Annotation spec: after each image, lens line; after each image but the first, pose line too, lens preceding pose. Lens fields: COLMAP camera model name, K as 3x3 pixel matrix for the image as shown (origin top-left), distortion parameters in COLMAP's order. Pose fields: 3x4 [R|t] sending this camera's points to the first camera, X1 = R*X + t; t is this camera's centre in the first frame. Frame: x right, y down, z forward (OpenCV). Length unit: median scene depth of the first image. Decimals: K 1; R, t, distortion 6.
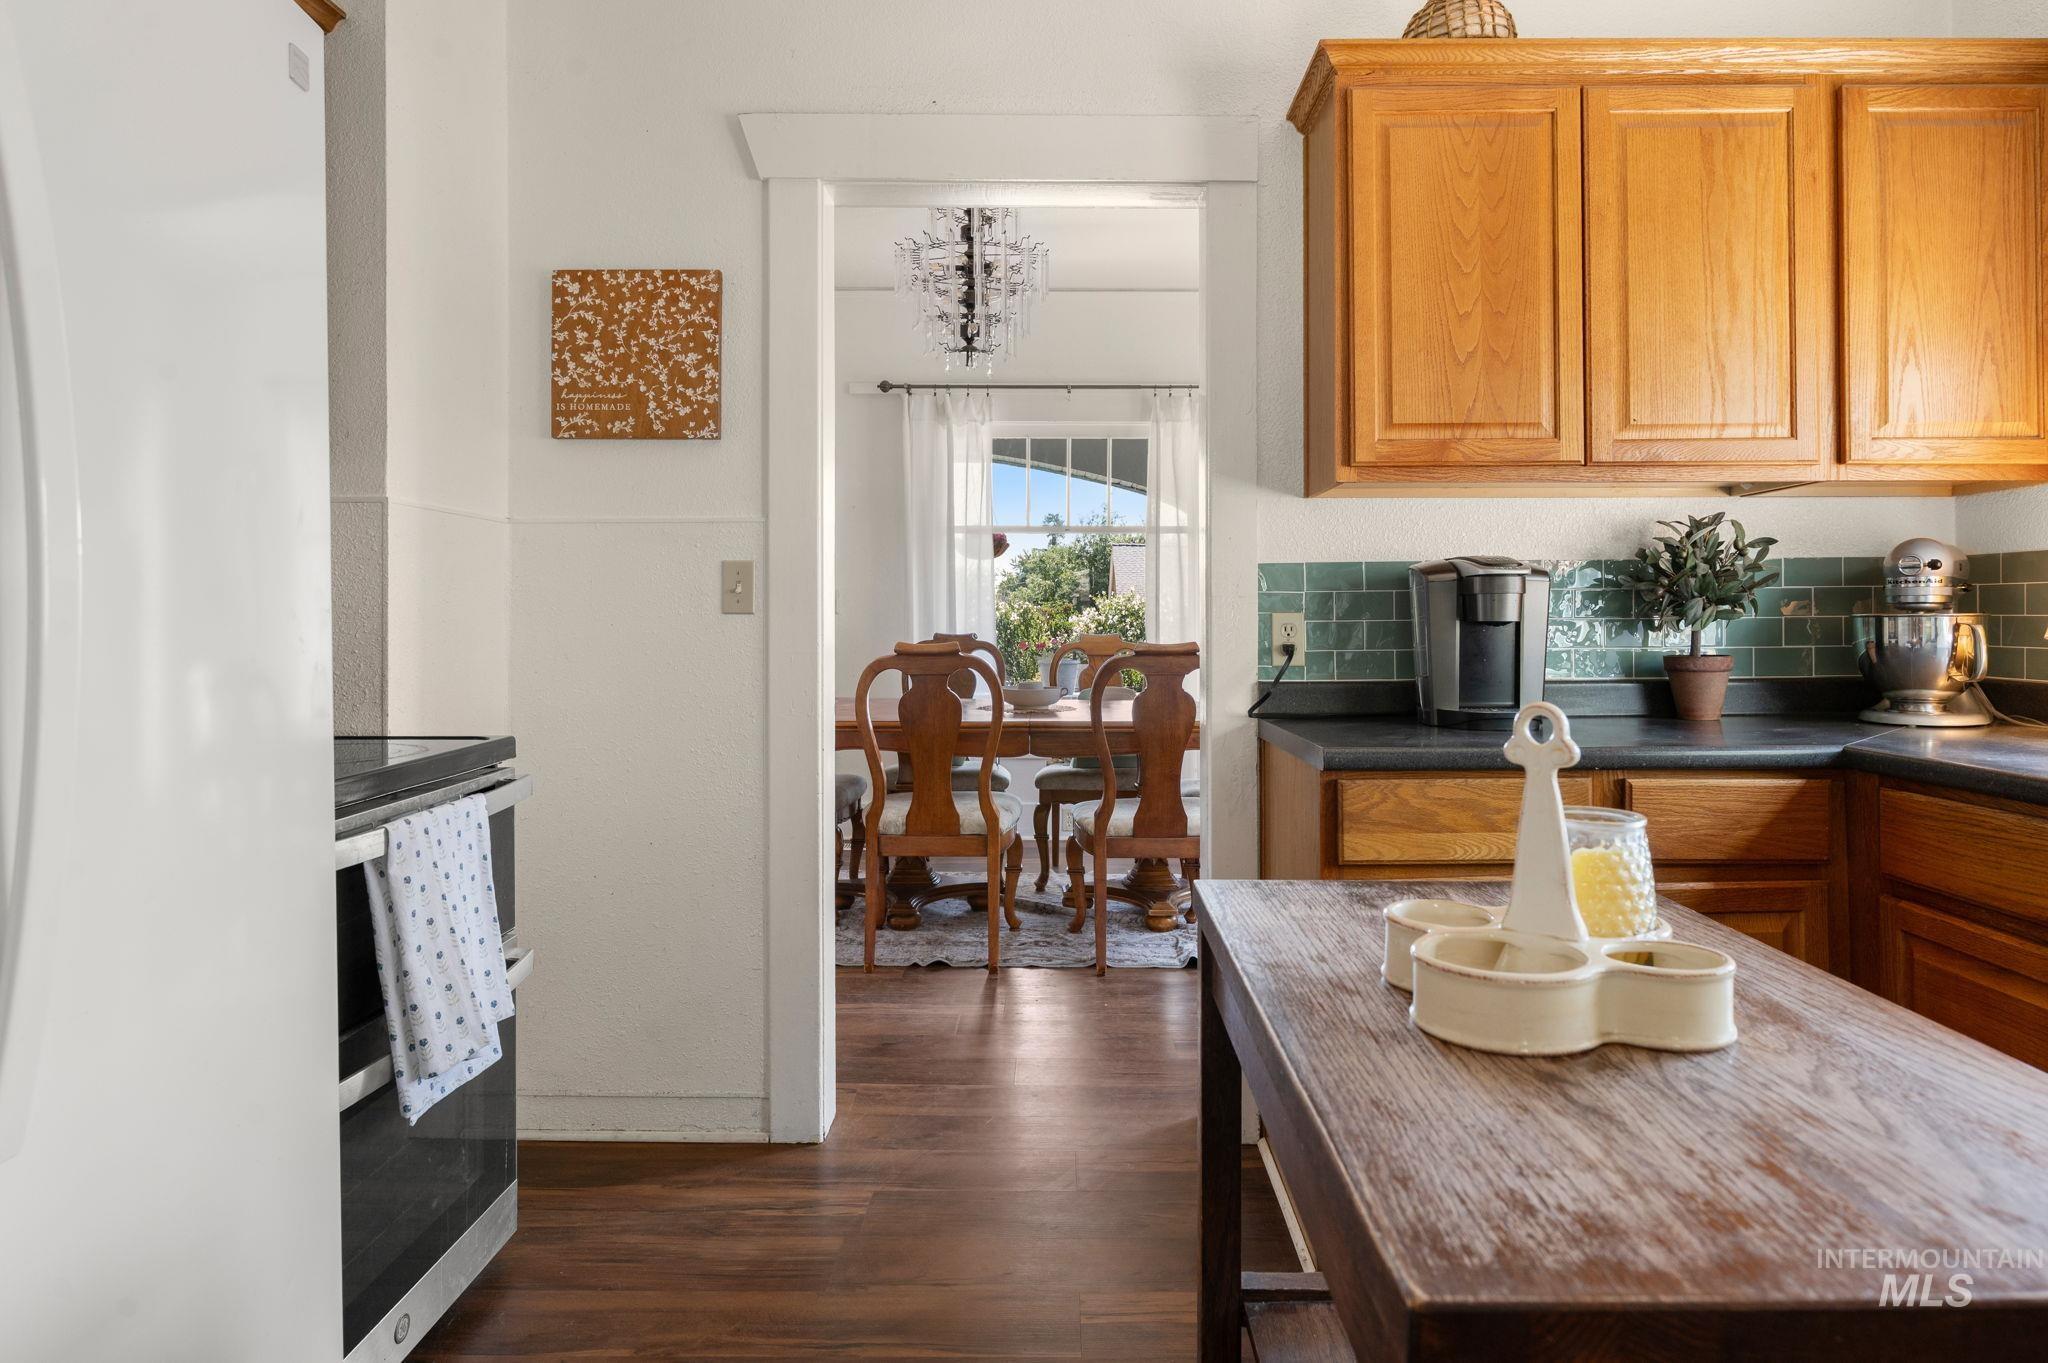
lens RADIAL K [[1224.9, 0, 1057.3], [0, 1224.9, 619.9], [0, 0, 1]] dist [-0.005242, -0.001677]
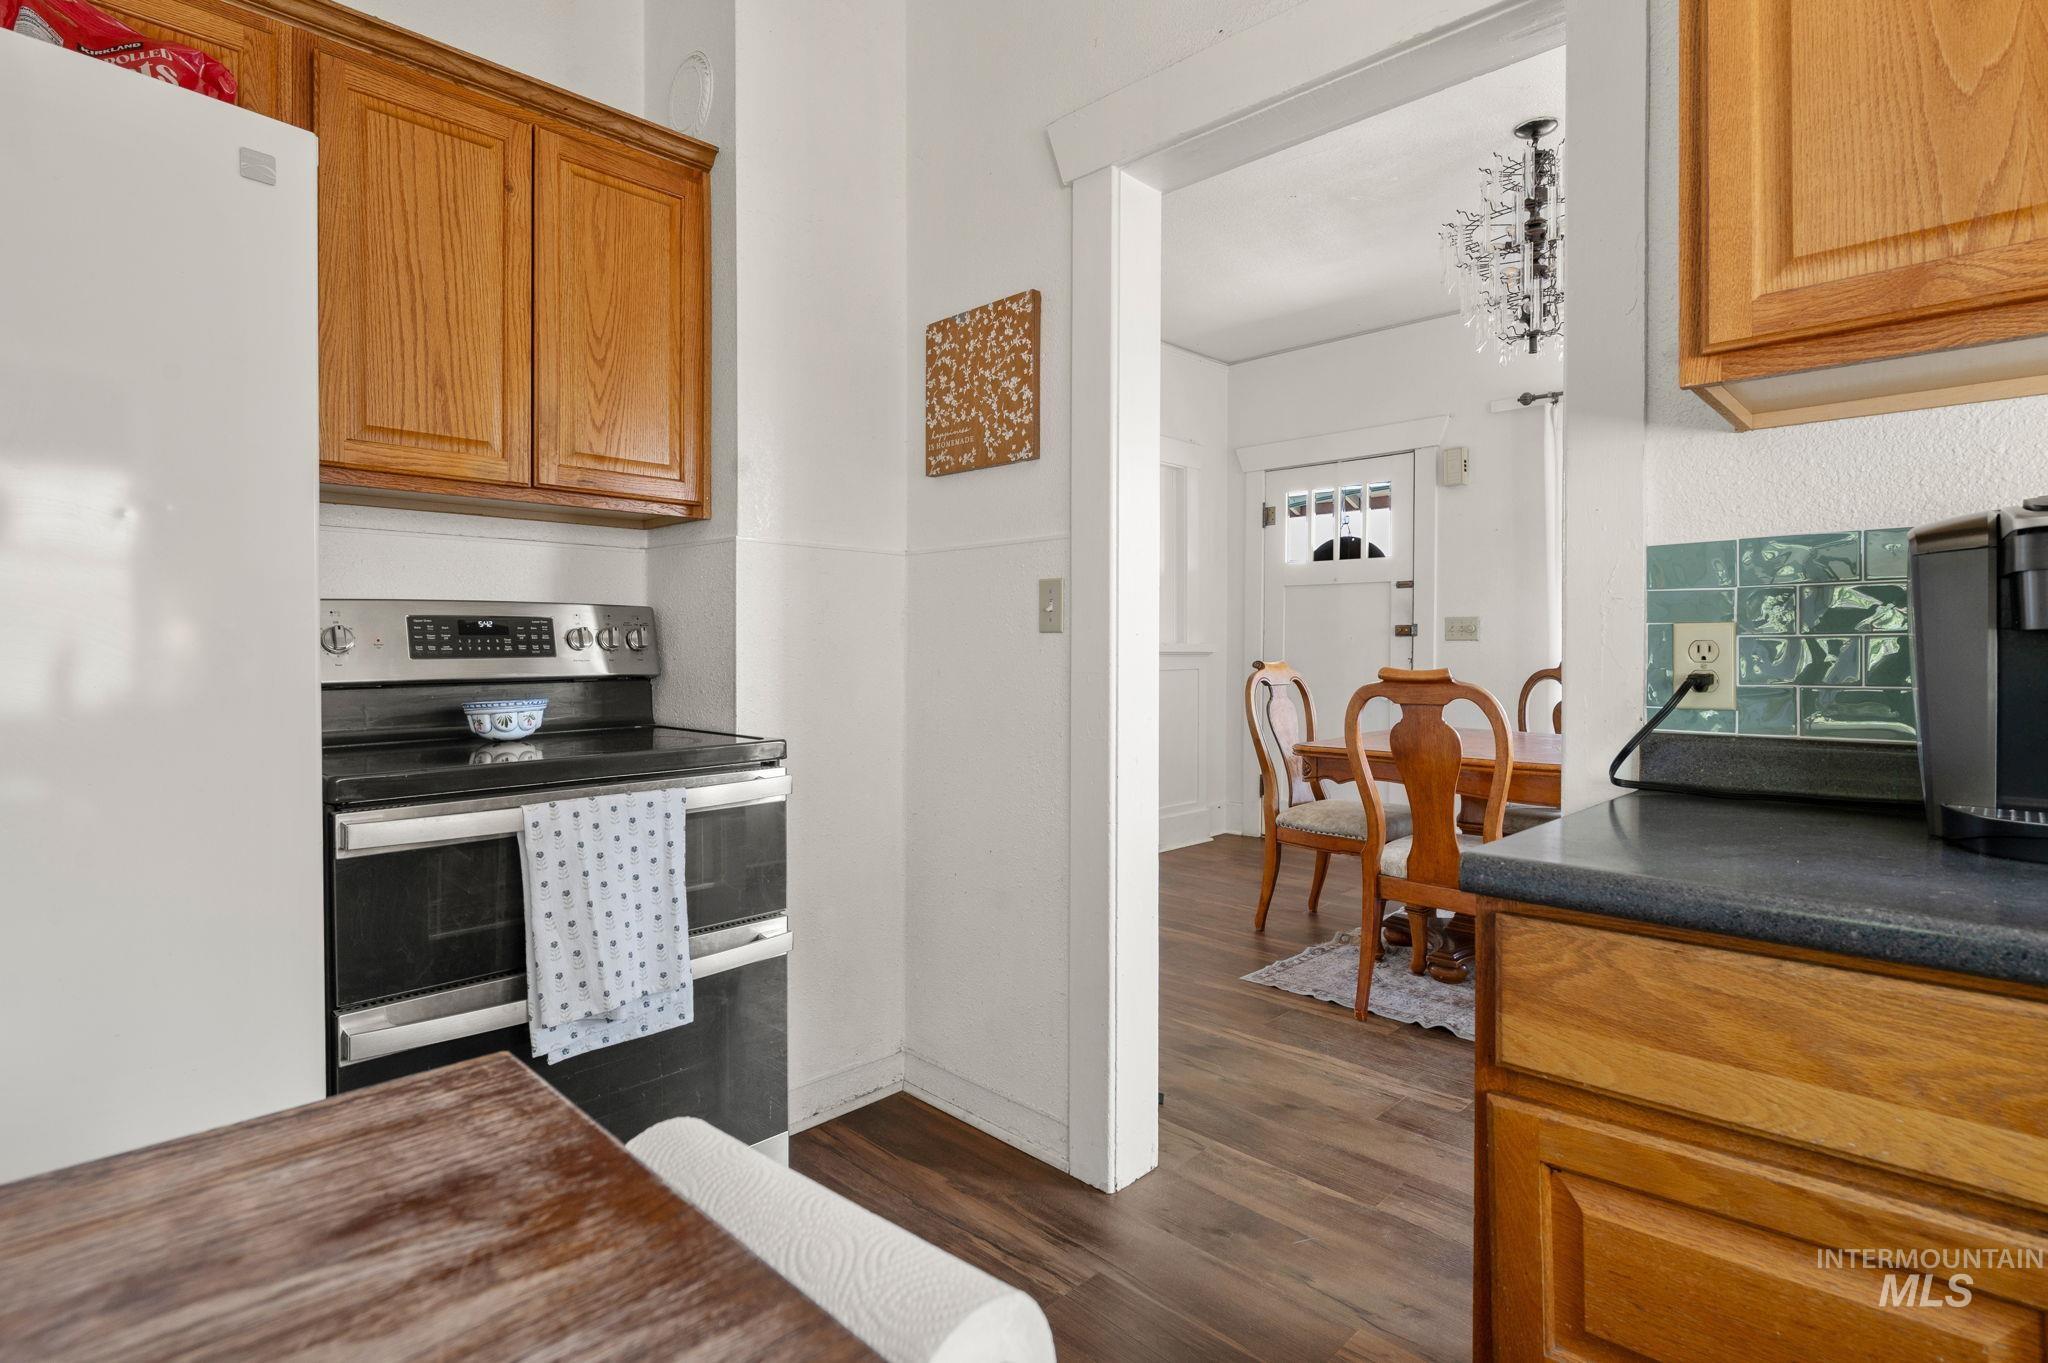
lens RADIAL K [[1017.7, 0, 1020.6], [0, 1017.7, 659.7], [0, 0, 1]] dist [-0.005211, -0.001844]
pose [[0.715856, 0.009493, -0.698183, 0.336936], [-0.004172, 0.999948, 0.009319, 0.010795], [0.698235, -0.003758, 0.715859, 0.444255]]
